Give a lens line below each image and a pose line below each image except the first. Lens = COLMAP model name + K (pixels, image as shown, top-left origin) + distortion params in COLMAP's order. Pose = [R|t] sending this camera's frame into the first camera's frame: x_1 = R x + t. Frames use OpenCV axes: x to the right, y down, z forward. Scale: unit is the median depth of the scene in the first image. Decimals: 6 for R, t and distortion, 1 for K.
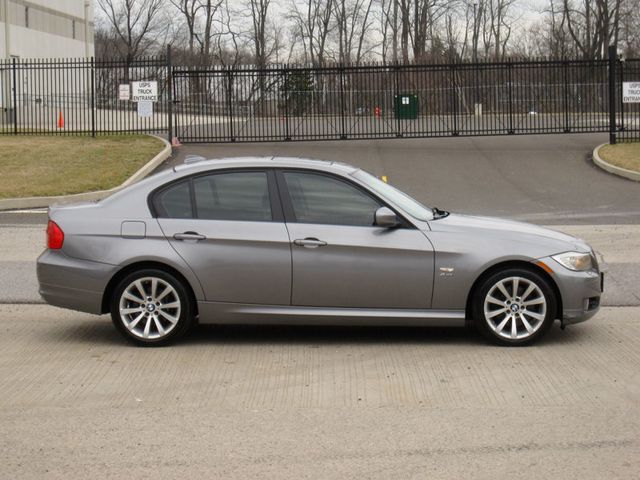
lens RADIAL K [[1496.0, 0, 320.0], [0, 1496.0, 240.0], [0, 0, 1]] dist [-0.082441, -0.486995]
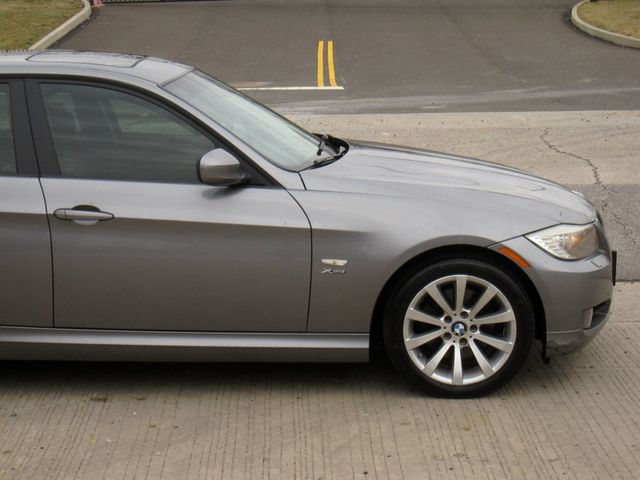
lens RADIAL K [[1496.0, 0, 320.0], [0, 1496.0, 240.0], [0, 0, 1]] dist [-0.082441, -0.486995]
pose [[0.999800, -0.008294, 0.018224, 0.069091], [0.006493, 0.995287, 0.096752, -0.040905], [-0.018941, -0.096614, 0.995142, 0.454025]]
